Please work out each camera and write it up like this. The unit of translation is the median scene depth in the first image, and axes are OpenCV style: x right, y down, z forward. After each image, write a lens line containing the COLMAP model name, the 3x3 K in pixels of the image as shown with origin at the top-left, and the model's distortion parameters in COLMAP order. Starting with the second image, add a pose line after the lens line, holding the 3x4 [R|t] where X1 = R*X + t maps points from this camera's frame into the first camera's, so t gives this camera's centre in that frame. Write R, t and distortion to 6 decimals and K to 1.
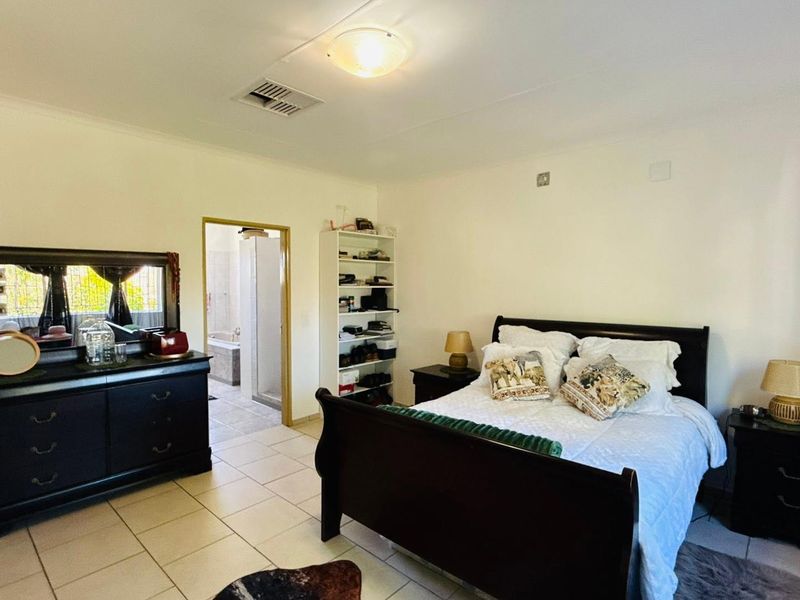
lens RADIAL K [[431.9, 0, 400.0], [0, 431.9, 300.0], [0, 0, 1]] dist [-0.001934, 0.000115]
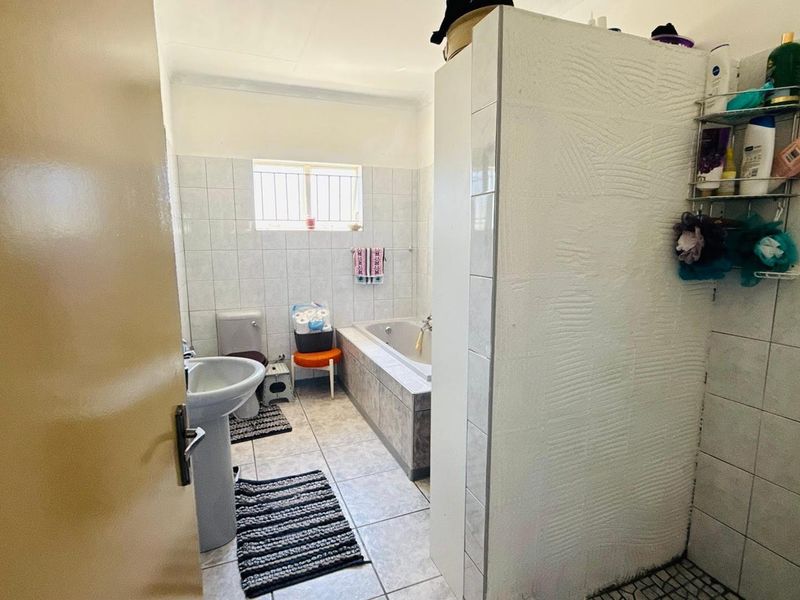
lens RADIAL K [[431.9, 0, 400.0], [0, 431.9, 300.0], [0, 0, 1]] dist [-0.001934, 0.000115]
pose [[0.904042, 0.060019, -0.423208, -0.230956], [-0.008740, 0.992481, 0.122083, -0.023348], [0.427353, -0.106670, 0.897770, 0.633841]]
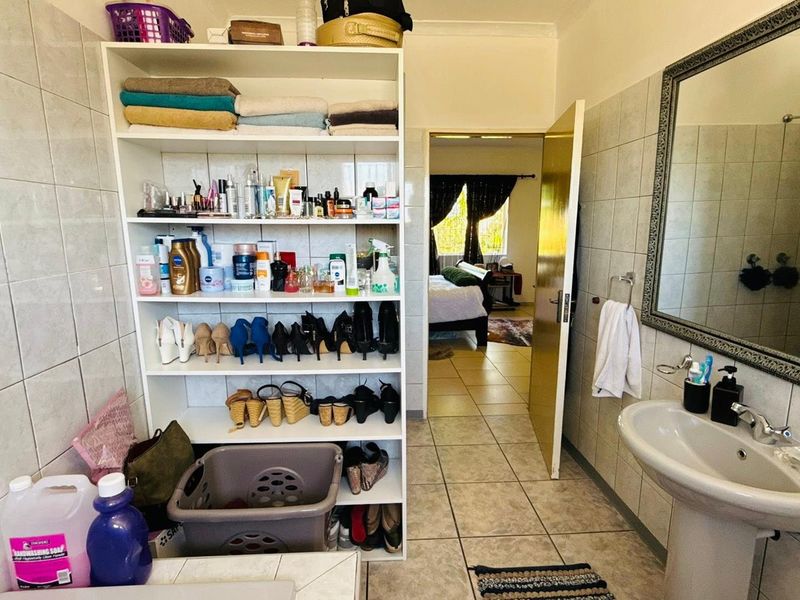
lens RADIAL K [[431.9, 0, 400.0], [0, 431.9, 300.0], [0, 0, 1]] dist [-0.001934, 0.000115]
pose [[-0.713286, -0.121835, 0.690203, -0.526603], [0.030837, 0.978366, 0.204571, -0.041864], [-0.700195, 0.167201, -0.694097, 1.103373]]
